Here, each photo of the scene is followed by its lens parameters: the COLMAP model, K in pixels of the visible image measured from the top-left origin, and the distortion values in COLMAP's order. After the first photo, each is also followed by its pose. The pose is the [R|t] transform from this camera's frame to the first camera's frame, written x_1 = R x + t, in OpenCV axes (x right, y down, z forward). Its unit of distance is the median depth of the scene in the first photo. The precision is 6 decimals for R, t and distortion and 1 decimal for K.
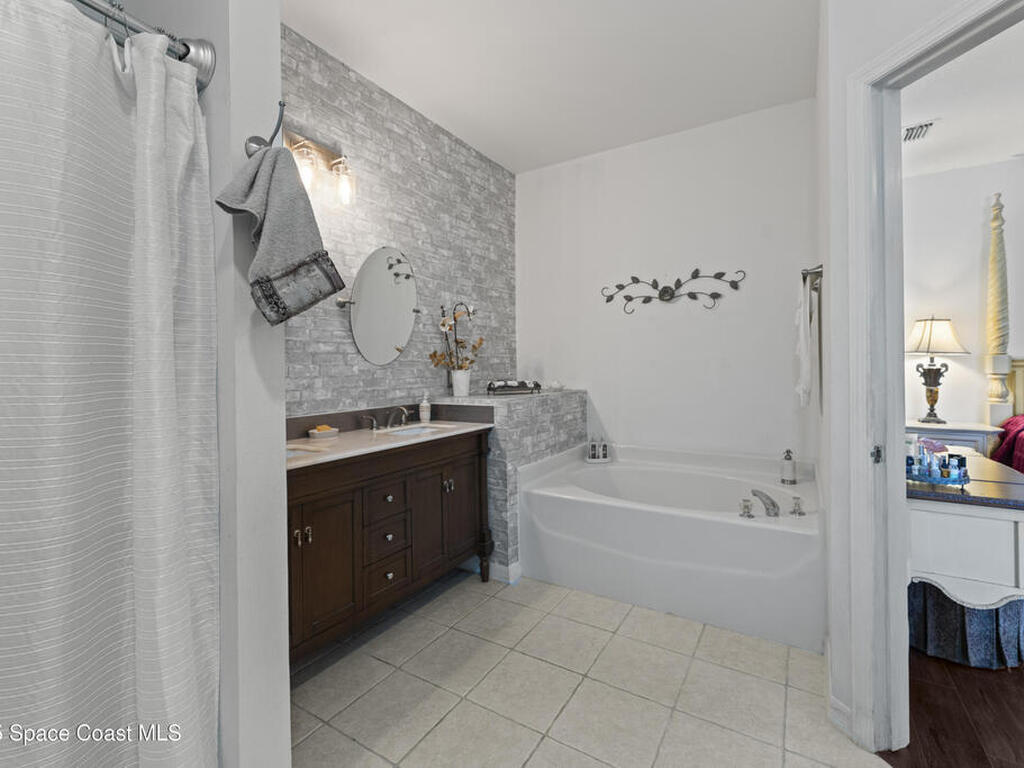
lens RADIAL K [[457.4, 0, 508.5], [0, 457.4, 376.3], [0, 0, 1]] dist [-0.003028, 0.000642]
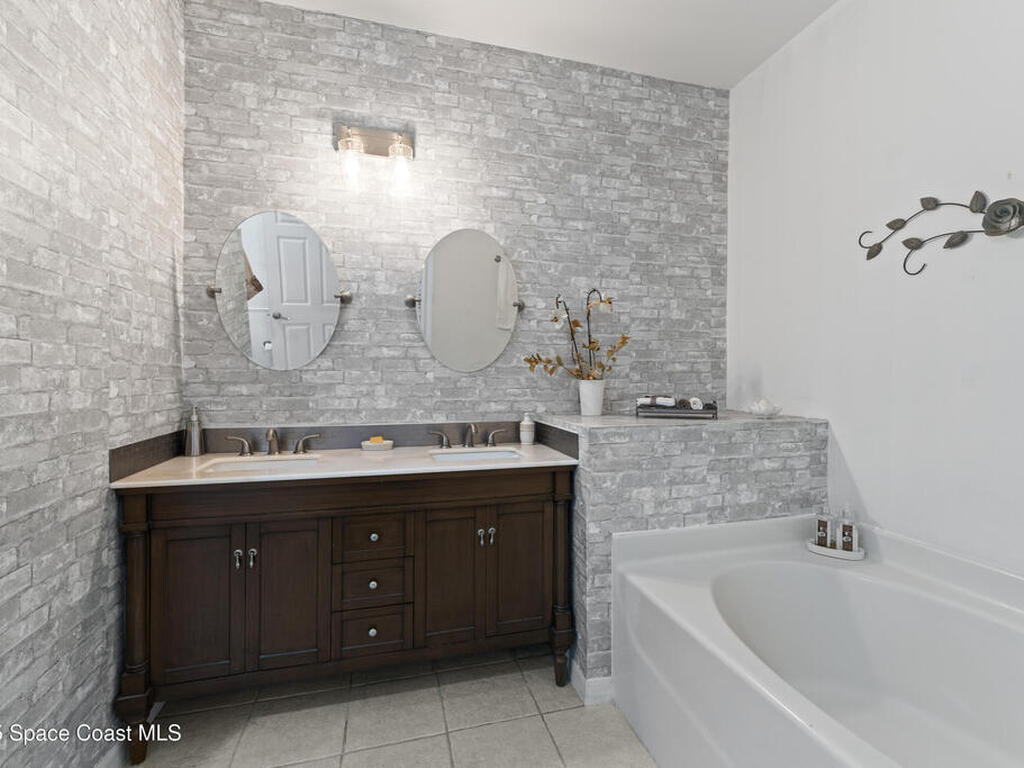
lens RADIAL K [[457.4, 0, 512.8], [0, 457.4, 381.7], [0, 0, 1]] dist [-0.003028, 0.000642]
pose [[0.739782, 0.026519, -0.672323, 0.317961], [-0.027538, 0.999579, 0.009126, -0.015095], [0.672282, 0.011763, 0.740201, 0.390218]]
